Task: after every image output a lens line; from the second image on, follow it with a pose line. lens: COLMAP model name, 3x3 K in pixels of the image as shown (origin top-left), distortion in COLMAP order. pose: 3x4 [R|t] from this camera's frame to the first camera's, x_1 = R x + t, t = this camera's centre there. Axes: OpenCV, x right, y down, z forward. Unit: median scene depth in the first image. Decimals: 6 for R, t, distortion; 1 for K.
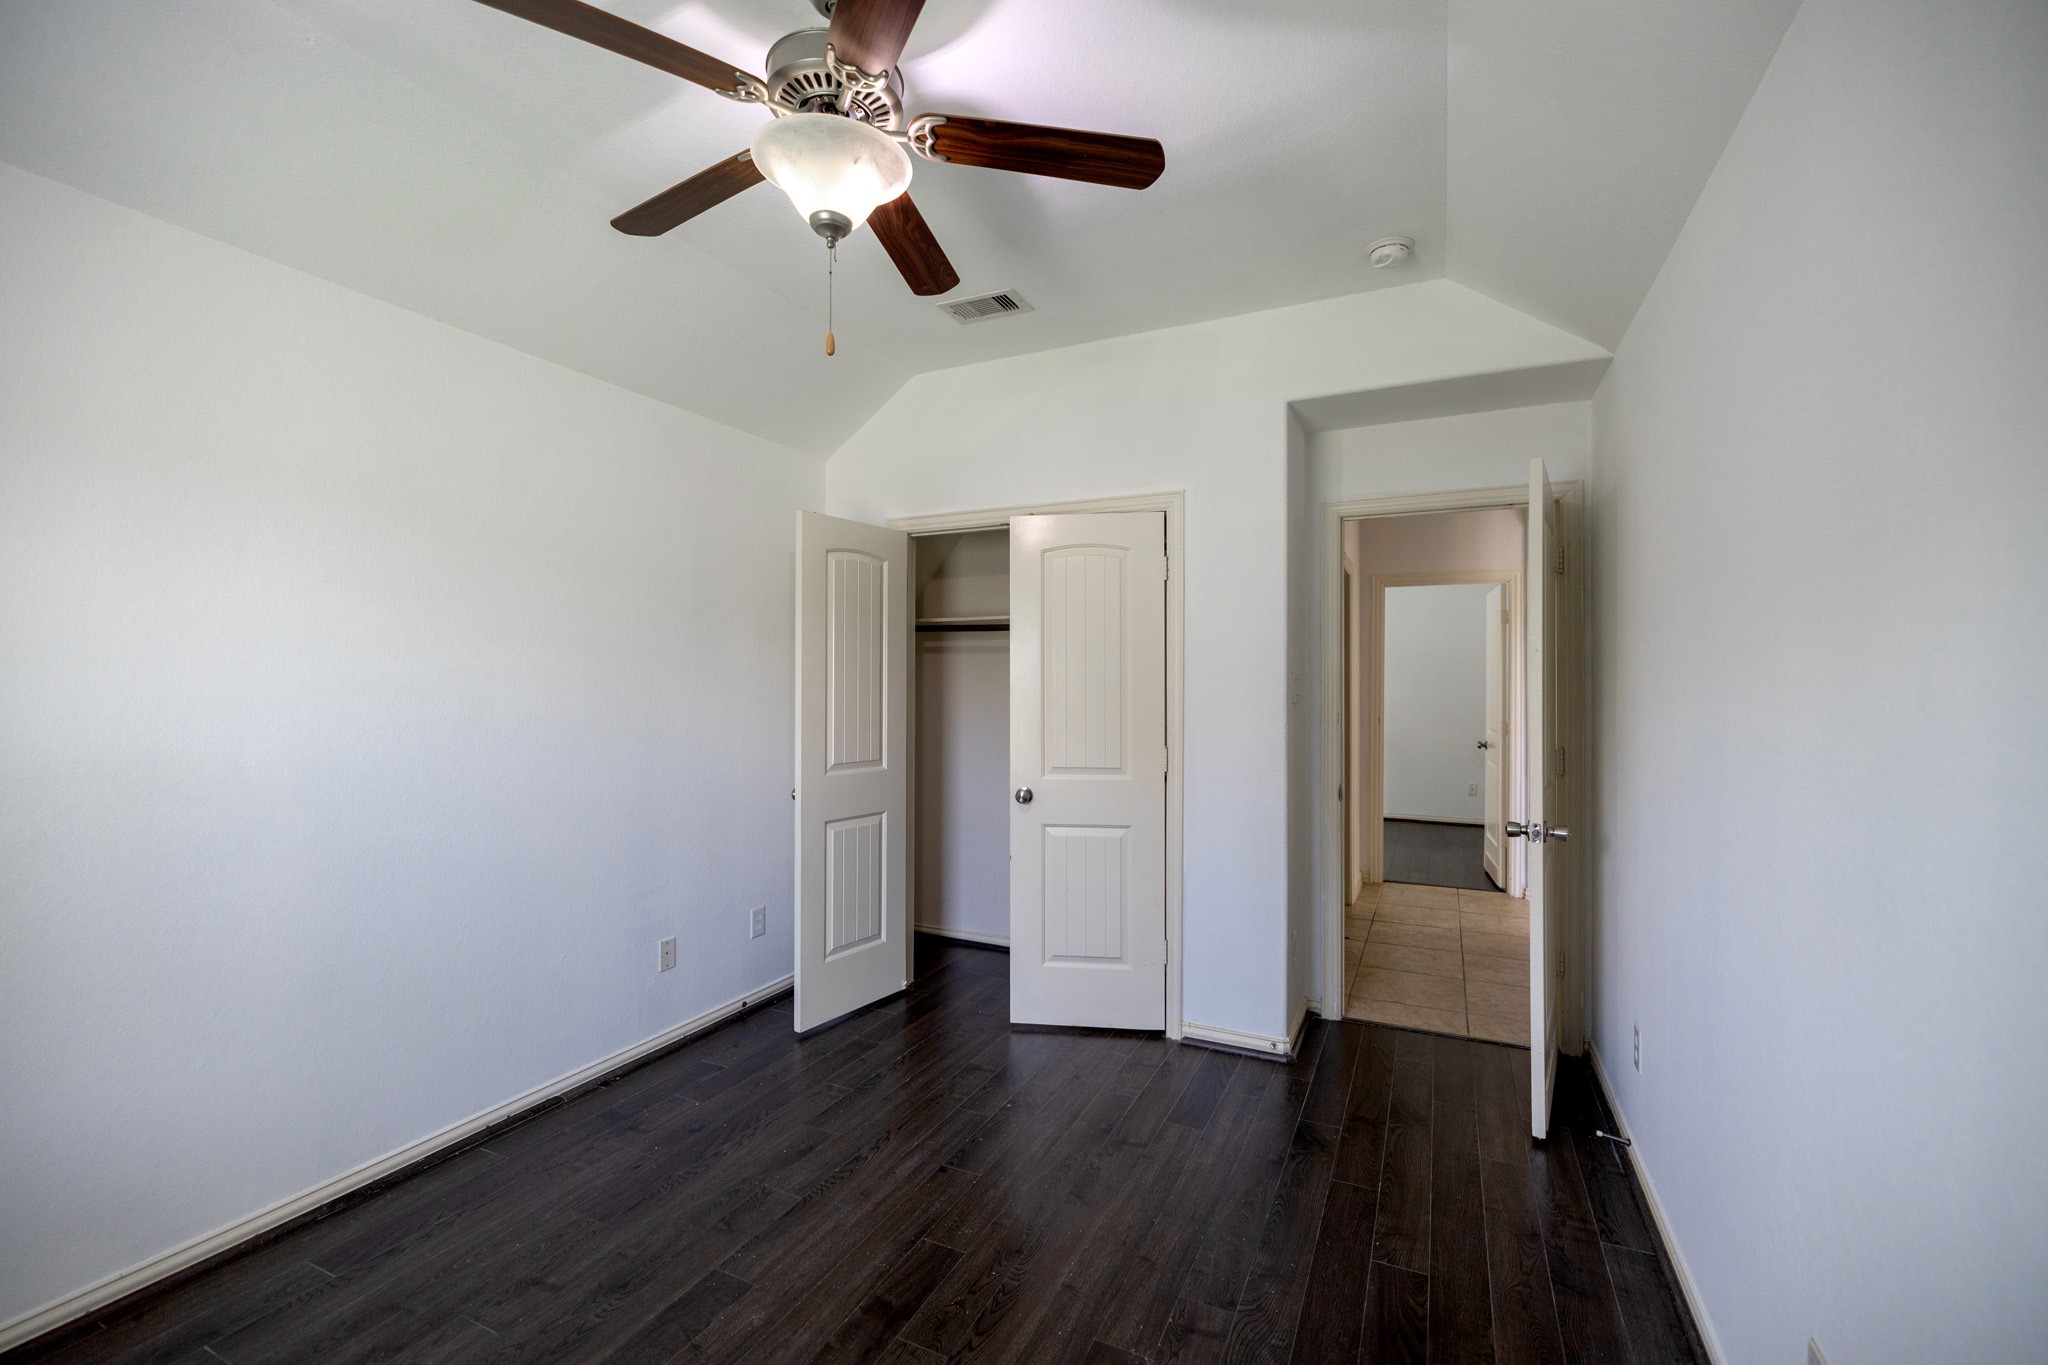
lens RADIAL K [[879.5, 0, 1019.5], [0, 879.5, 672.3], [0, 0, 1]] dist [-0.001398, -0.000373]
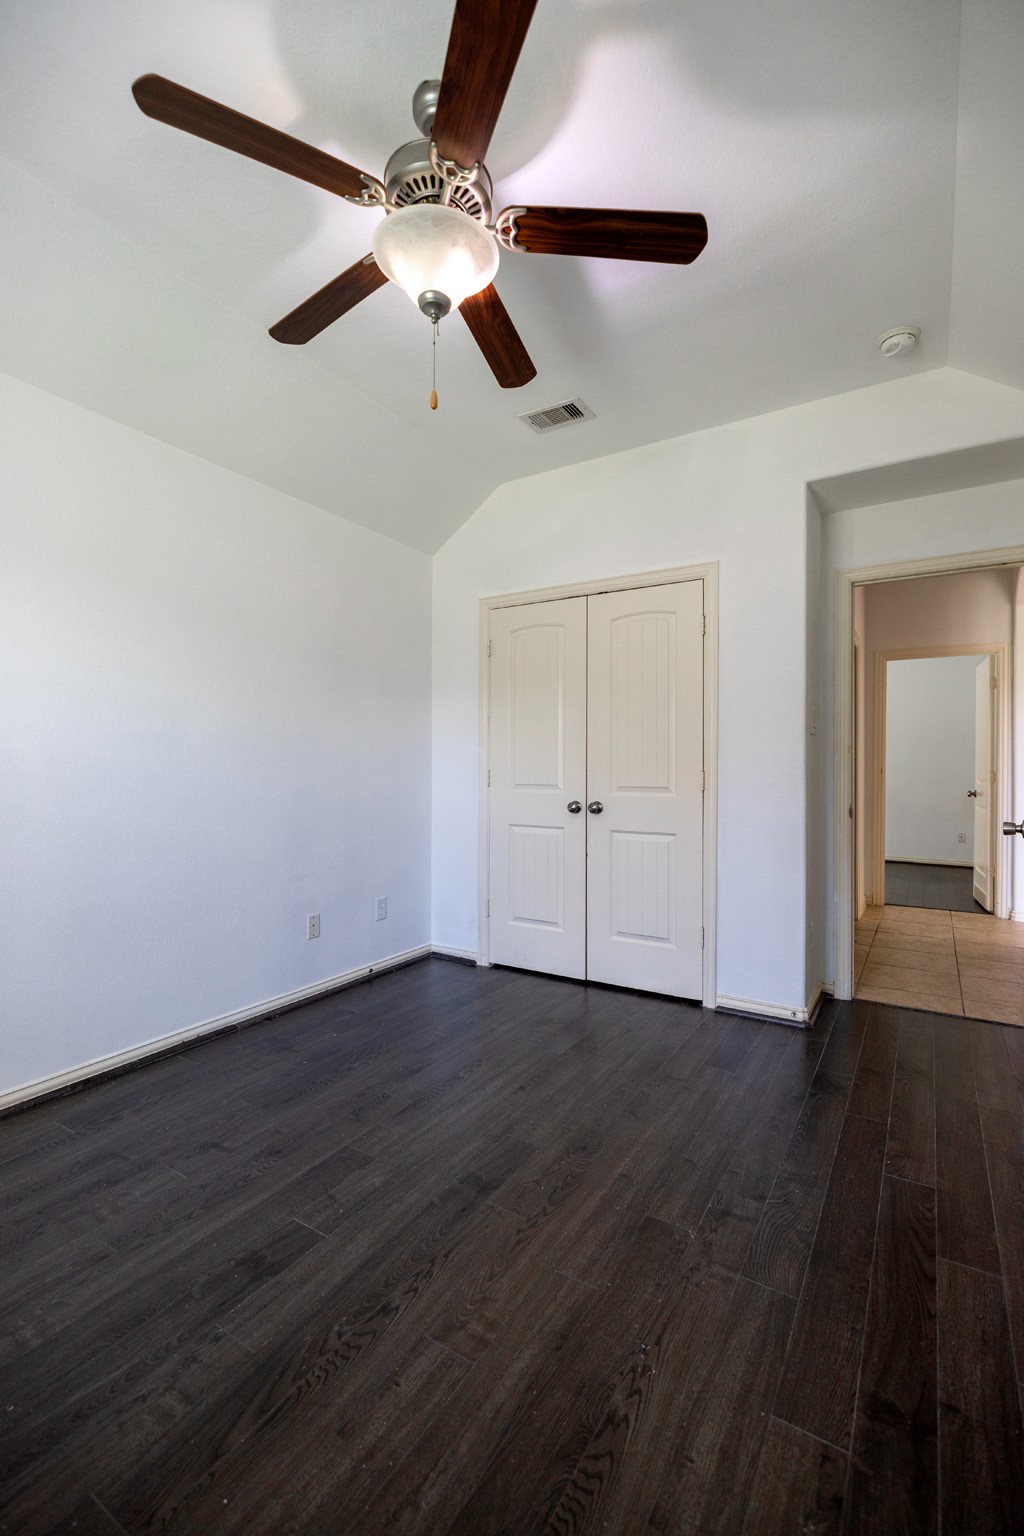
lens RADIAL K [[679.1, 0, 505.9], [0, 679.1, 761.7], [0, 0, 1]] dist [-0.000415, -0.000321]
pose [[0.993855, 0.001084, -0.110682, -0.004099], [-0.000741, 0.999995, 0.003136, 0.101079], [0.110685, -0.003035, 0.993851, 0.033198]]
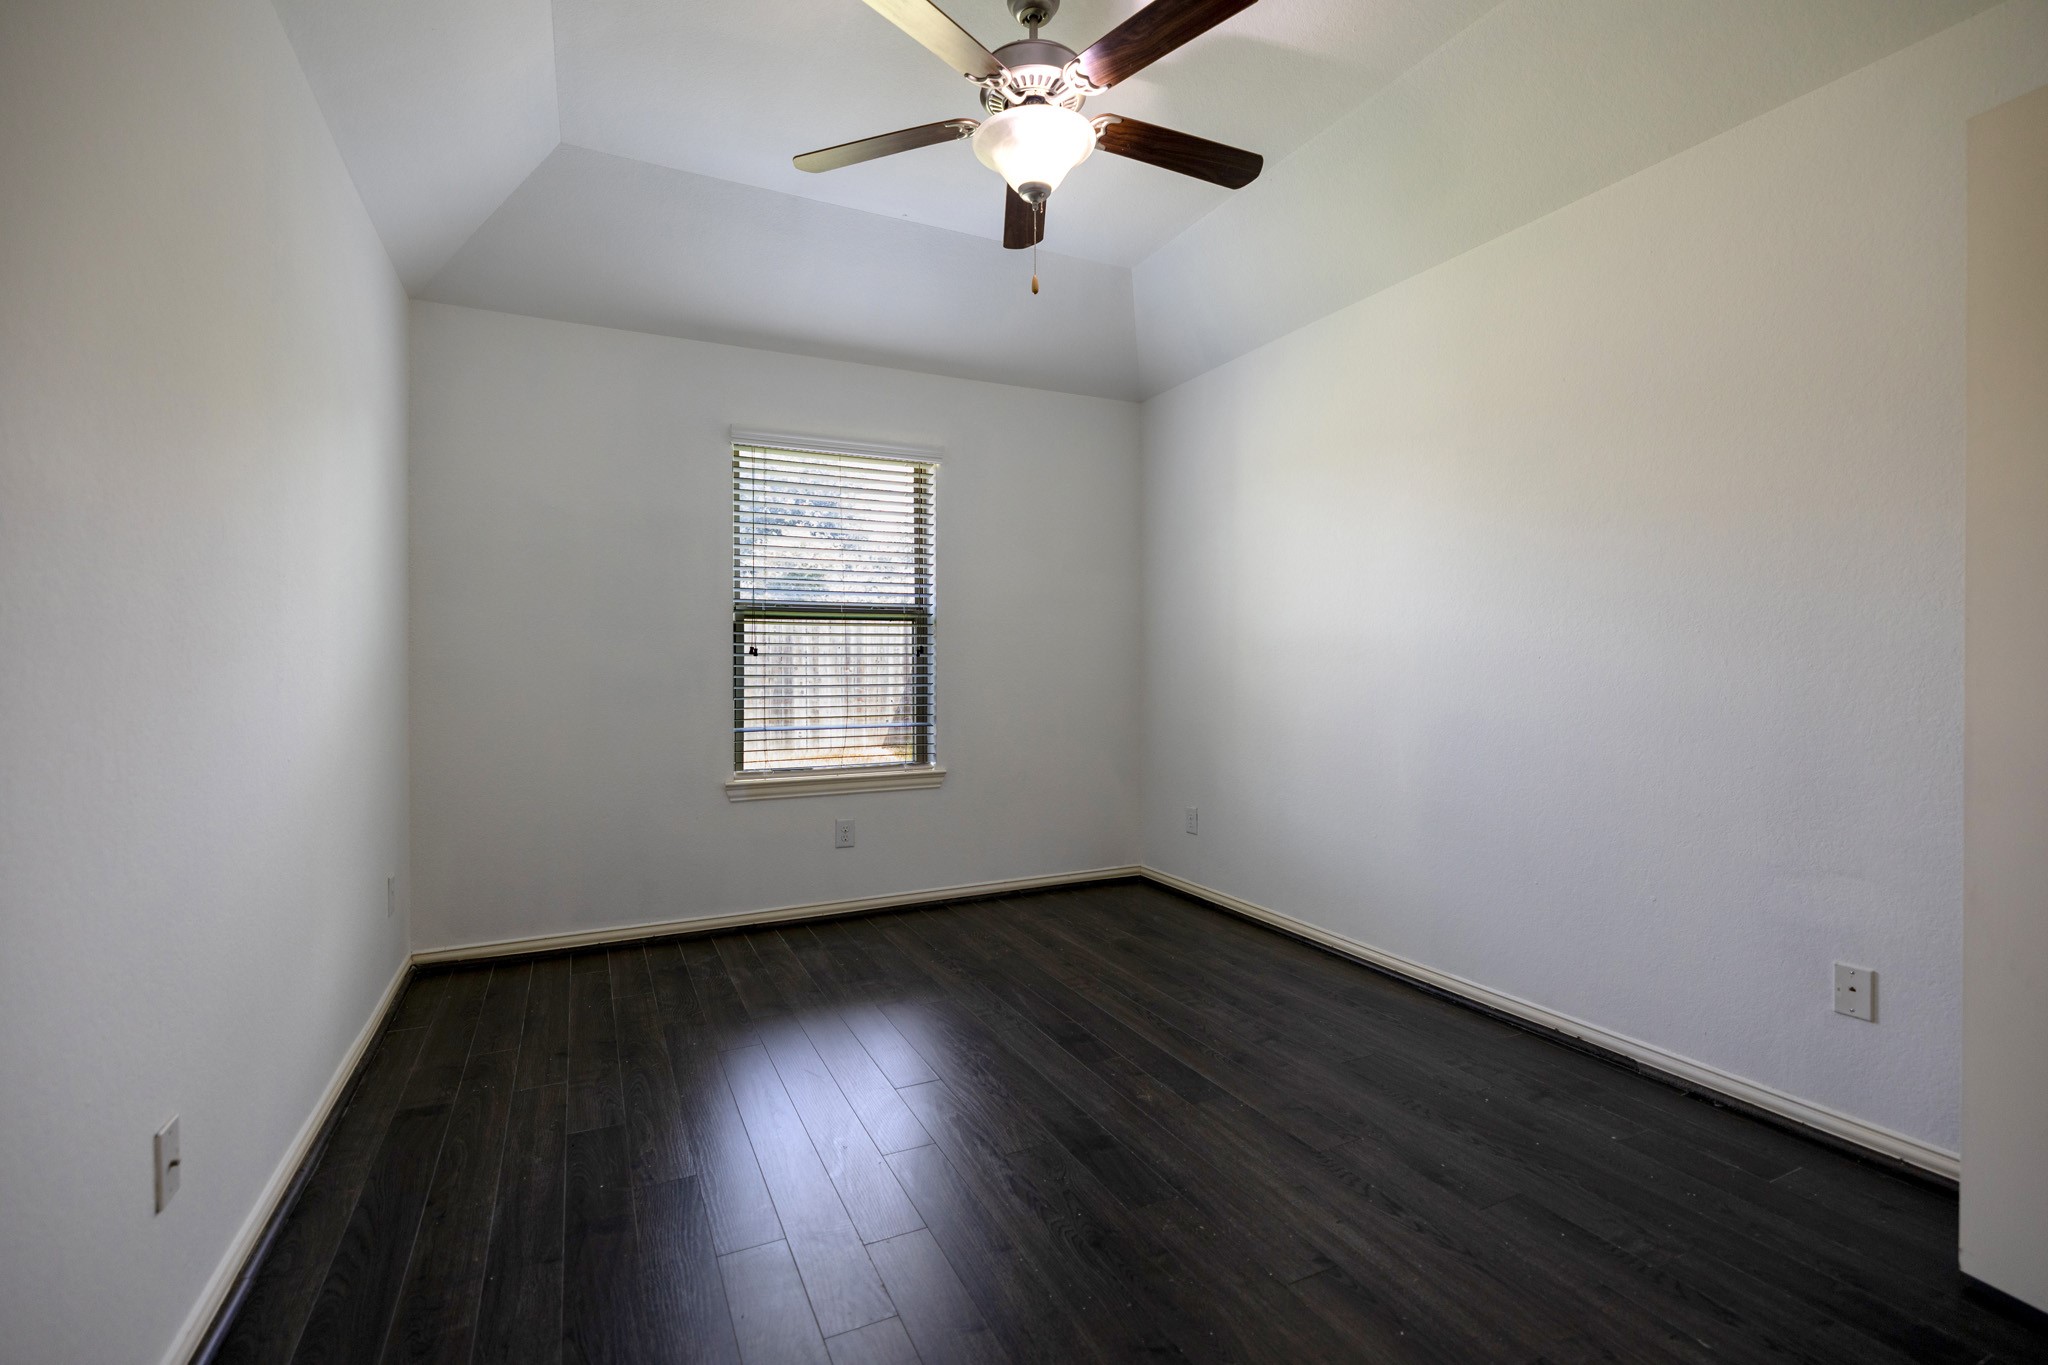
lens RADIAL K [[879.5, 0, 1019.5], [0, 879.5, 672.3], [0, 0, 1]] dist [-0.001398, -0.000373]
pose [[-0.613973, 0.003504, -0.789319, 0.600863], [0.007583, 0.999970, -0.001459, 0.141951], [0.789291, -0.006881, -0.613981, 1.315161]]
